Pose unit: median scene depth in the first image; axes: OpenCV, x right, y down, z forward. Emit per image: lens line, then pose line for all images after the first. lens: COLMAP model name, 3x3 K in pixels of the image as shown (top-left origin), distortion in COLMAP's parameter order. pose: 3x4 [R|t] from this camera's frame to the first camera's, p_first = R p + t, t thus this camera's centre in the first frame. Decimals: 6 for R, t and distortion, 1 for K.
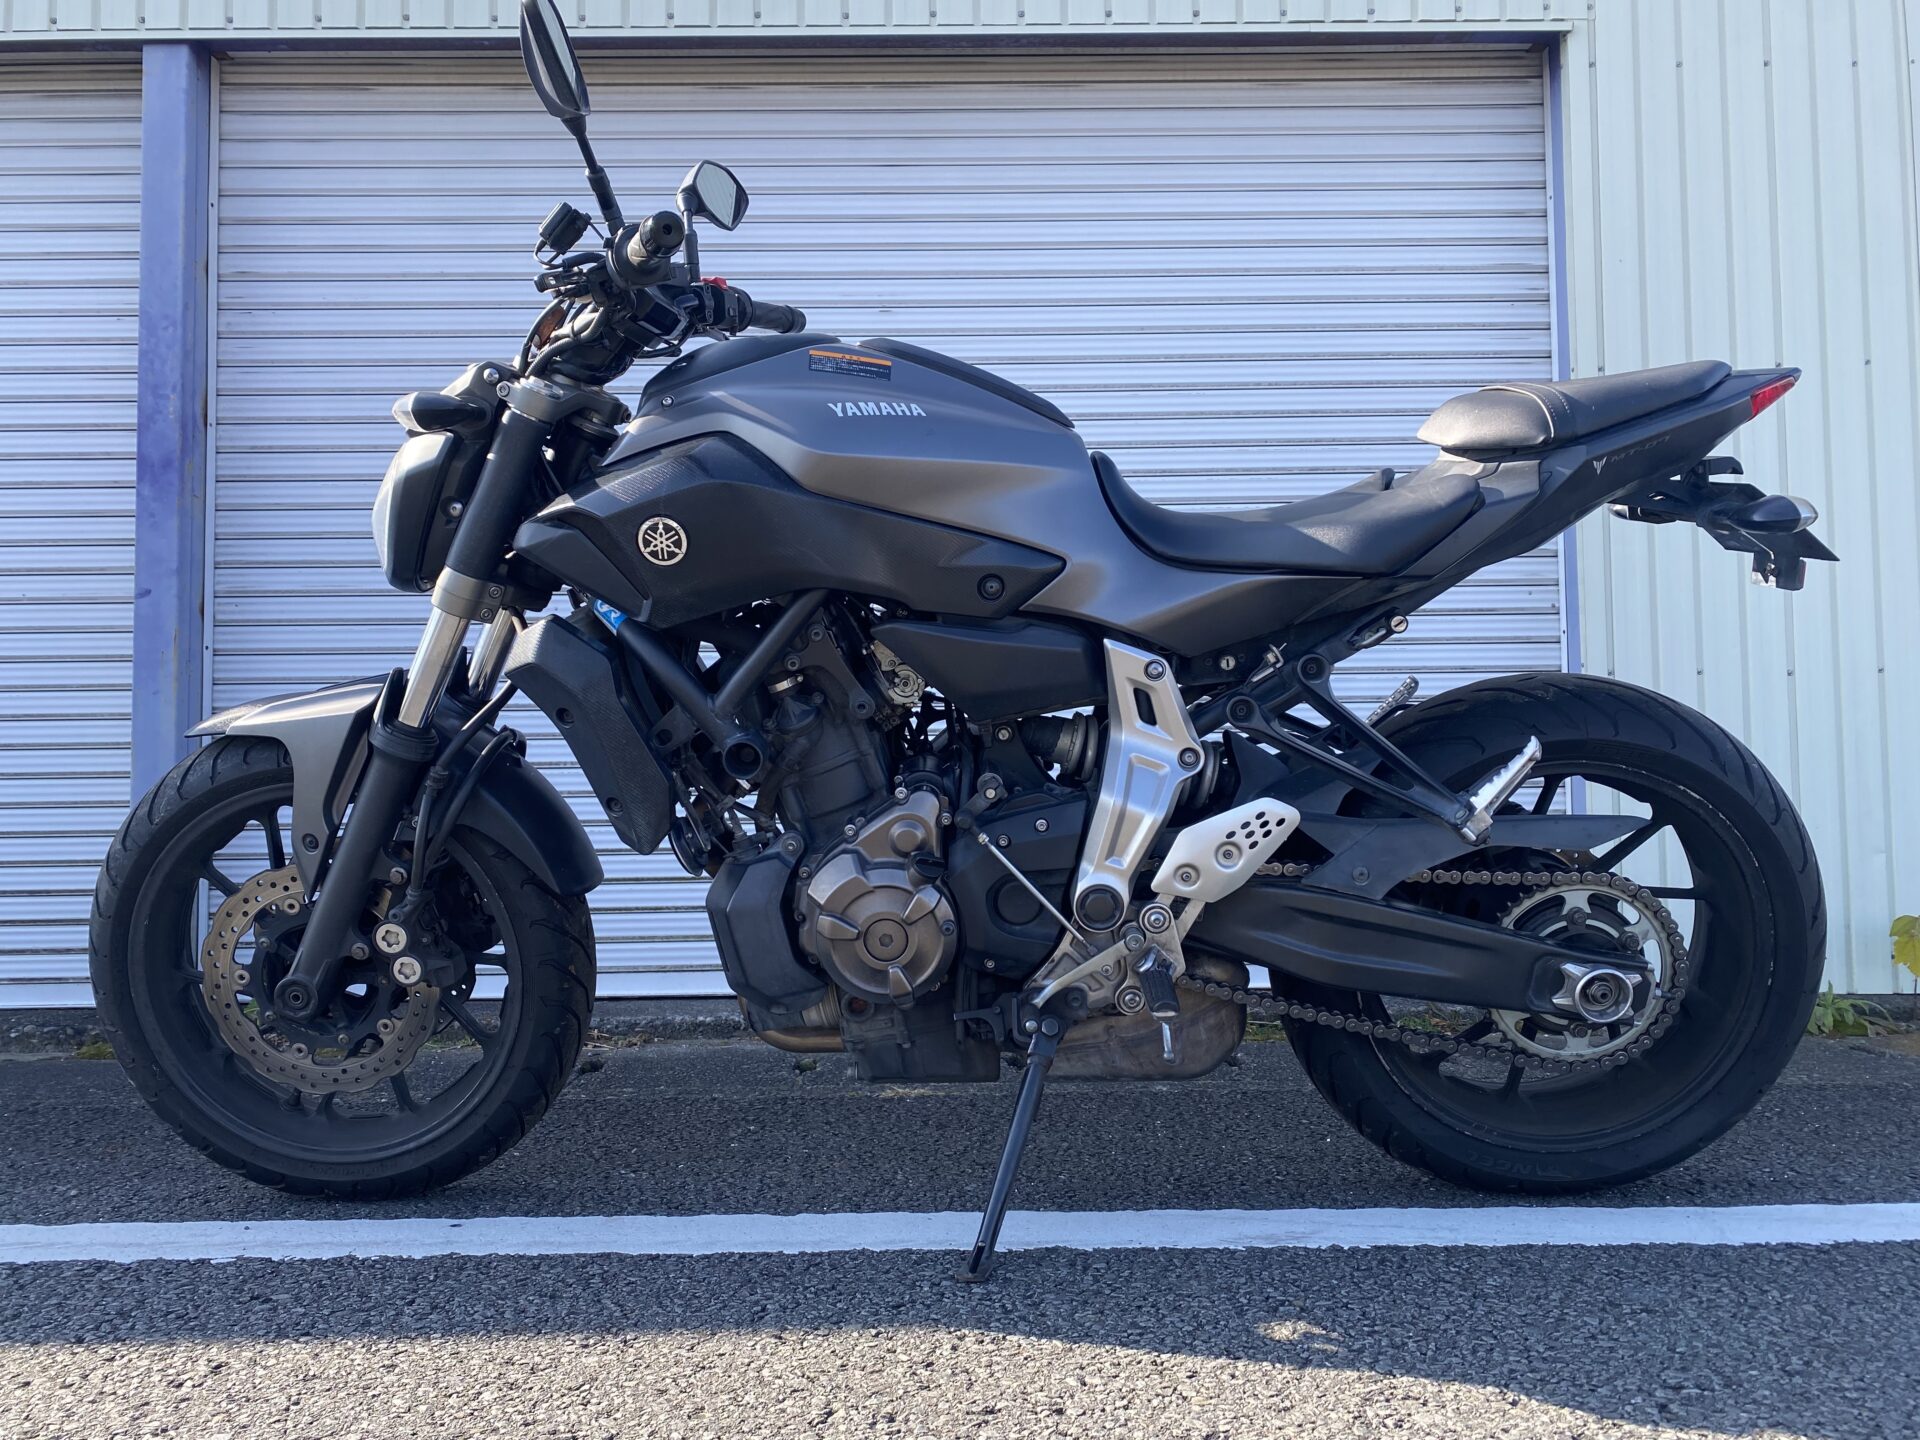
lens RADIAL K [[1460.8, 0, 944.8], [0, 1460.8, 710.0], [0, 0, 1]] dist [0.030411, -0.031257]
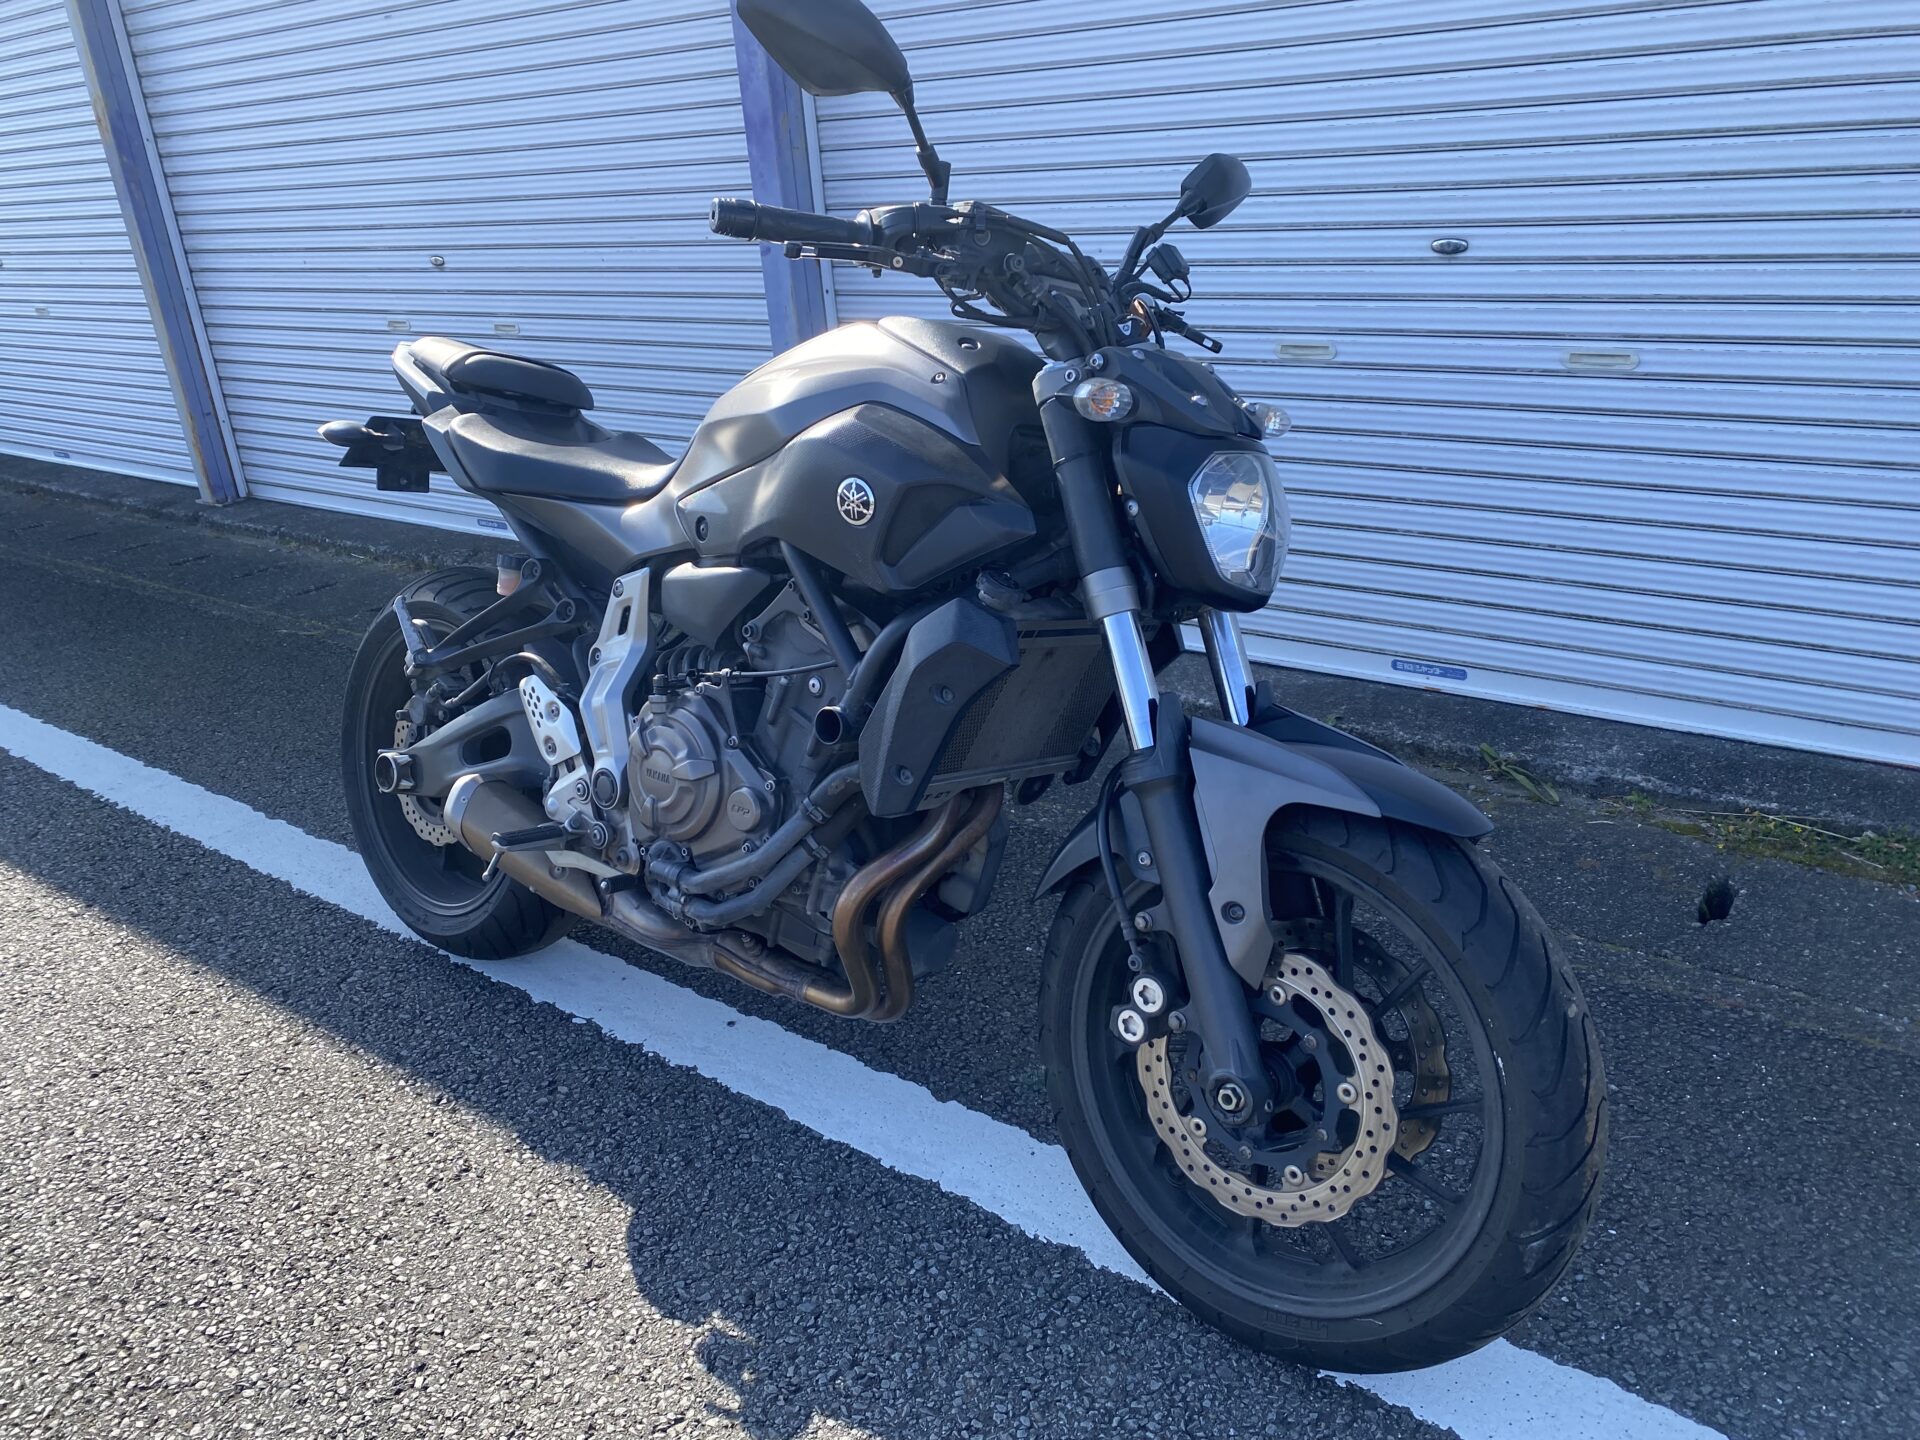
lens RADIAL K [[1460.8, 0, 945.6], [0, 1460.8, 710.2], [0, 0, 1]] dist [0.030411, -0.031257]
pose [[0.793254, 0.185763, -0.579862, 0.531952], [0.101424, 0.898709, 0.426656, -0.443849], [0.600384, -0.397258, 0.694064, 0.338566]]
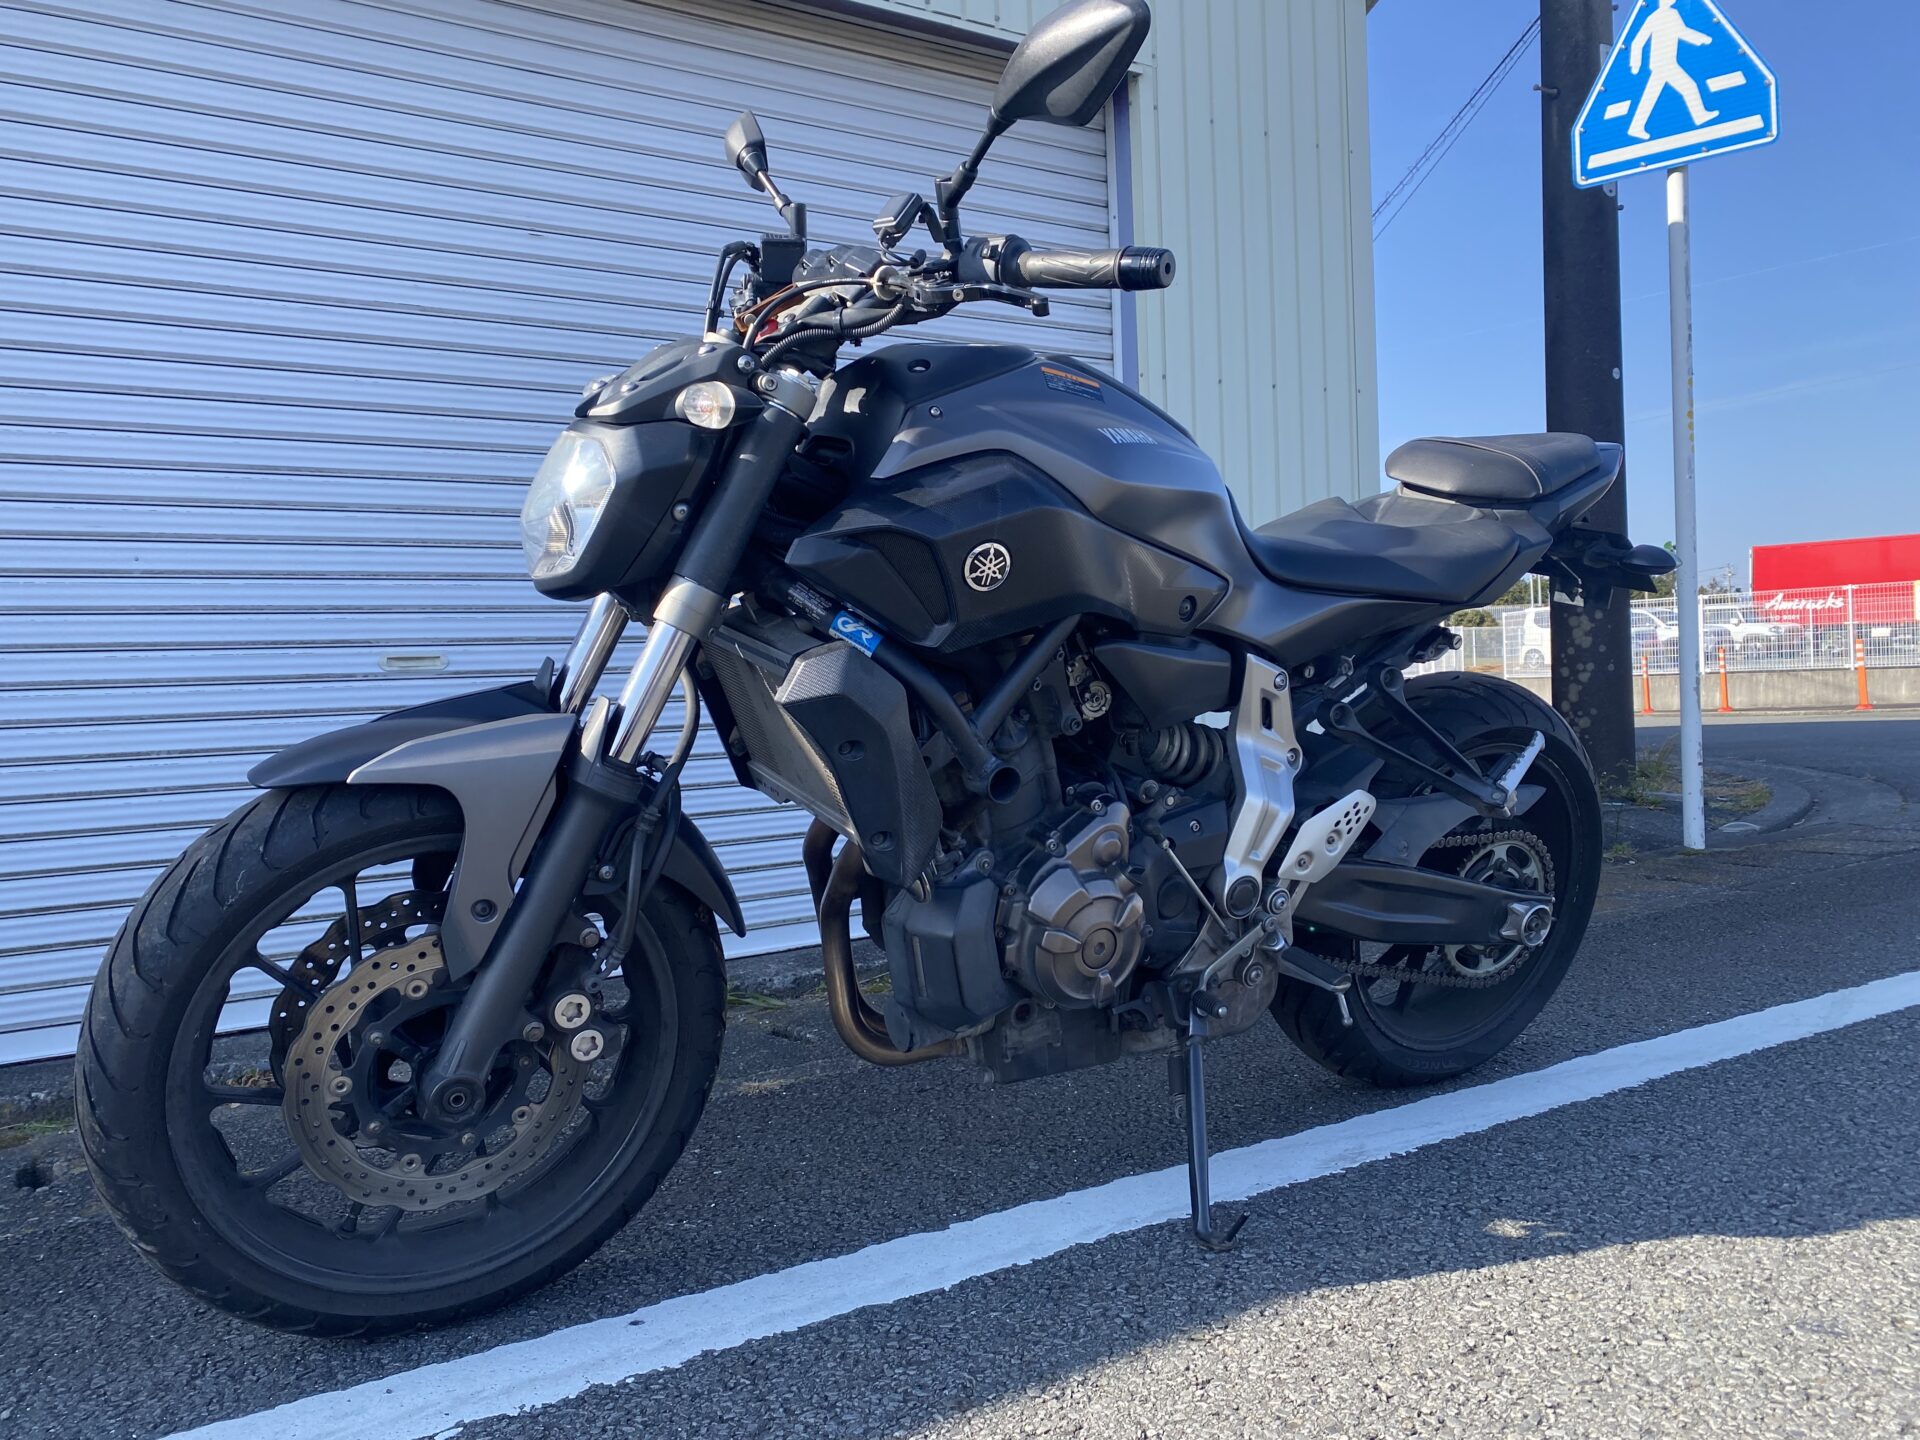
lens RADIAL K [[1460.8, 0, 947.4], [0, 1460.8, 703.4], [0, 0, 1]] dist [0.030411, -0.031257]
pose [[0.848243, -0.029479, 0.528786, -0.650259], [0.000502, 0.998494, 0.054859, -0.070381], [-0.529607, -0.046268, 0.846980, 0.178178]]
